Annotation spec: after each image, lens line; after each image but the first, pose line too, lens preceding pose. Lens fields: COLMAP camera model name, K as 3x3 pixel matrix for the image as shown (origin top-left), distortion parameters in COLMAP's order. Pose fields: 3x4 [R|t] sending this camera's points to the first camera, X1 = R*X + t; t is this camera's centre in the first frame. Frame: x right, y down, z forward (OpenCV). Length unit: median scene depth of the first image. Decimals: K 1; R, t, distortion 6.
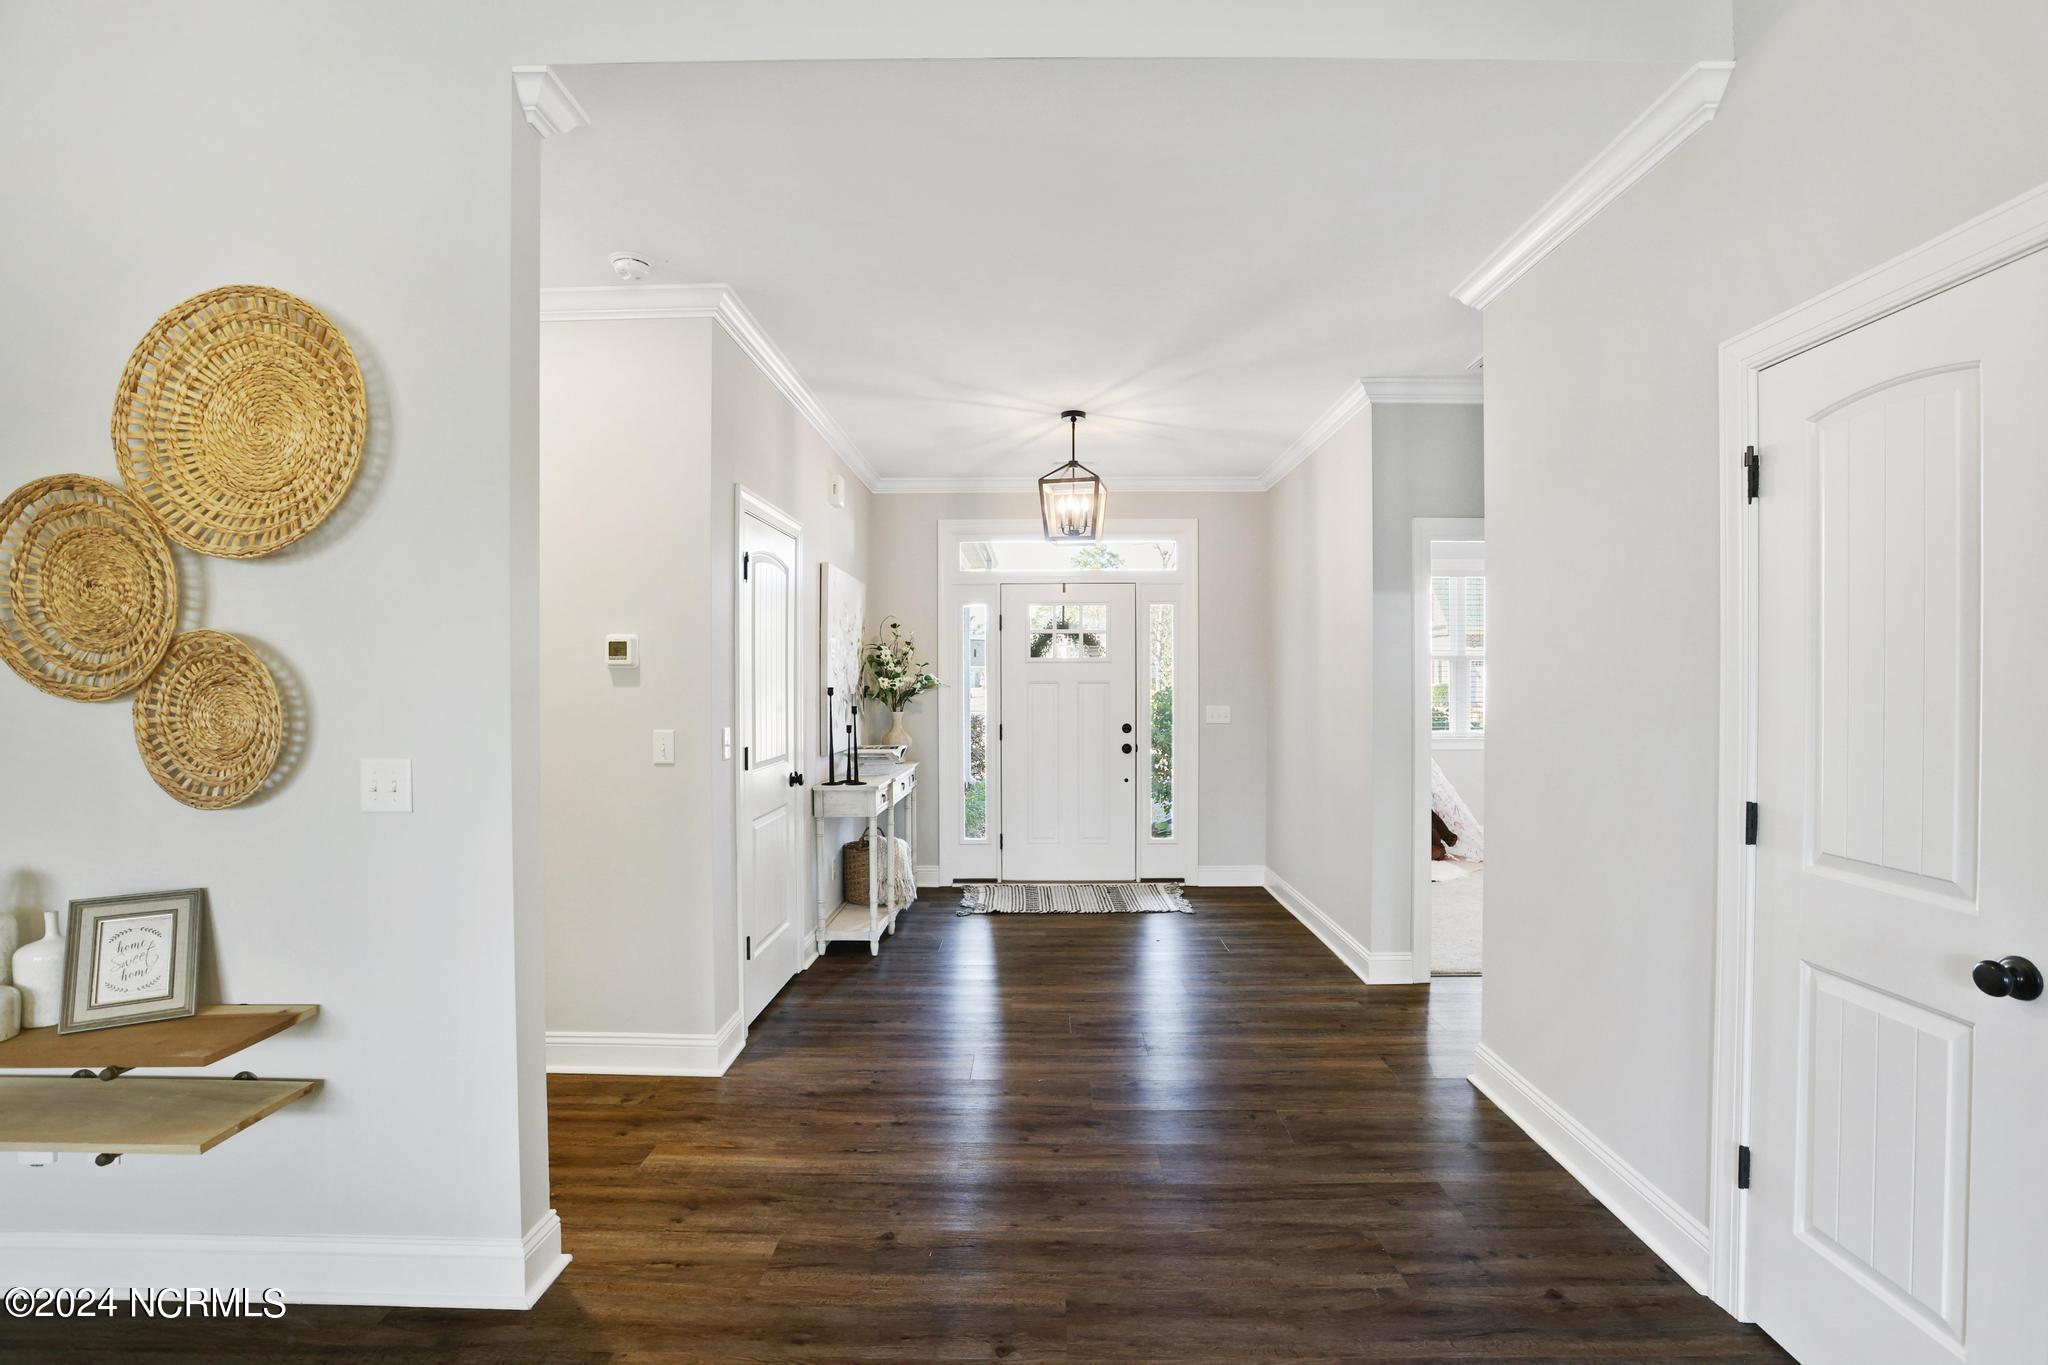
lens RADIAL K [[932.6, 0, 1028.7], [0, 932.6, 684.1], [0, 0, 1]] dist [-0.046798, 0.015327]
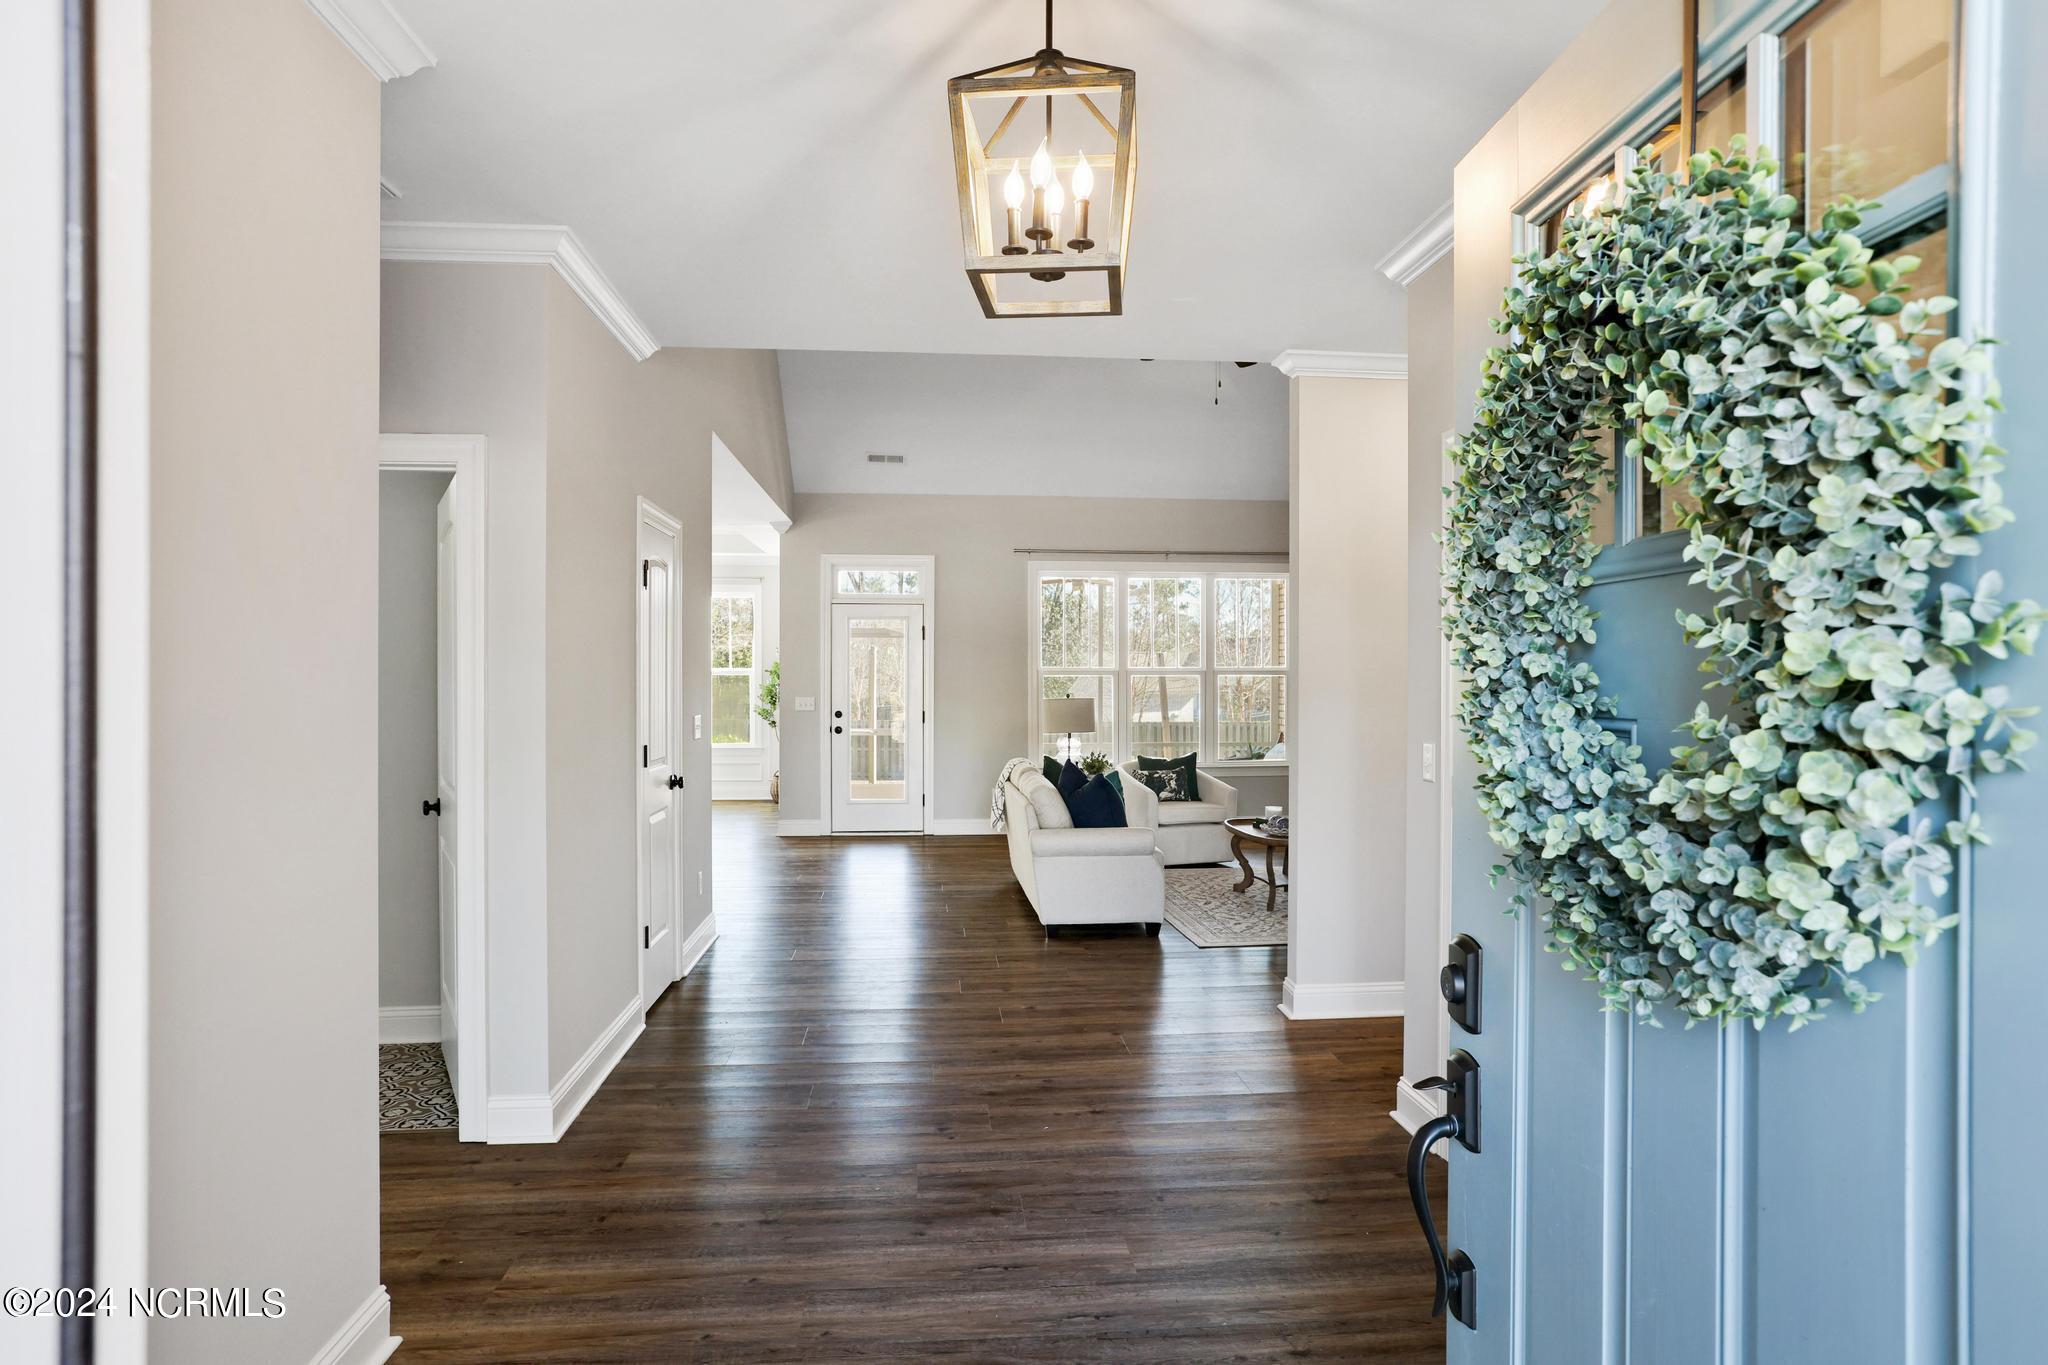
lens RADIAL K [[1143.0, 0, 1029.5], [0, 1143.0, 678.7], [0, 0, 1]] dist [-0.000498, 0.033169]
pose [[-0.993826, -0.000643, -0.110949, 0.104014], [-0.001377, 0.999978, 0.006535, -0.012355], [0.110942, 0.006647, -0.993805, 1.443882]]
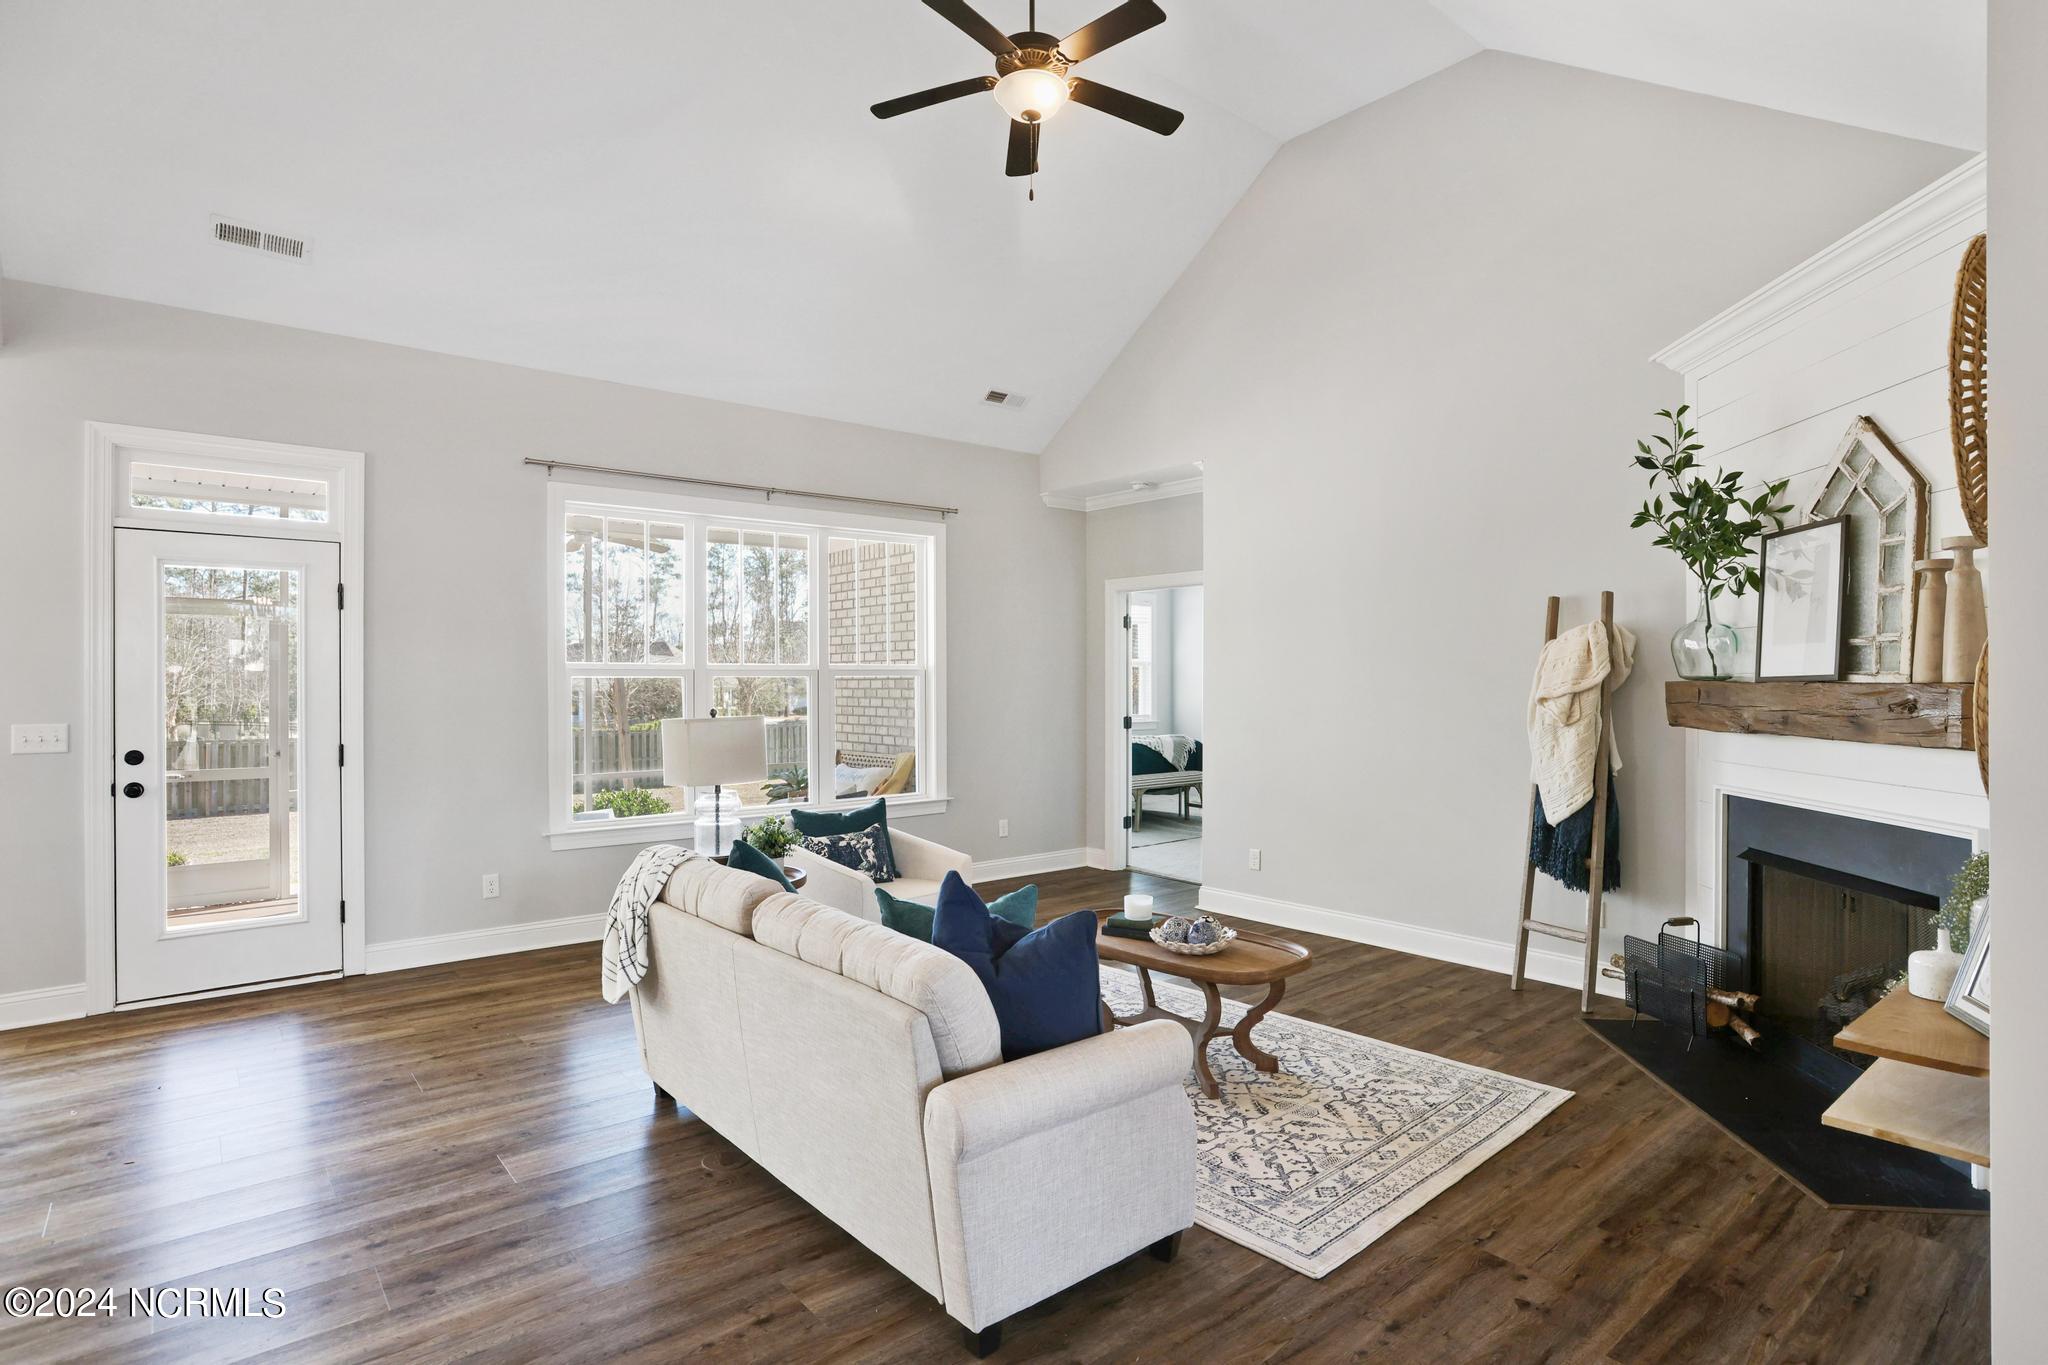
lens RADIAL K [[1043.8, 0, 1028.3], [0, 1043.8, 682.6], [0, 0, 1]] dist [-0.055727, 0.029272]
pose [[-0.755970, 0.004361, -0.654592, 0.214240], [0.000589, 0.999982, 0.005983, -0.003863], [0.654606, 0.004138, -0.755959, 0.483762]]
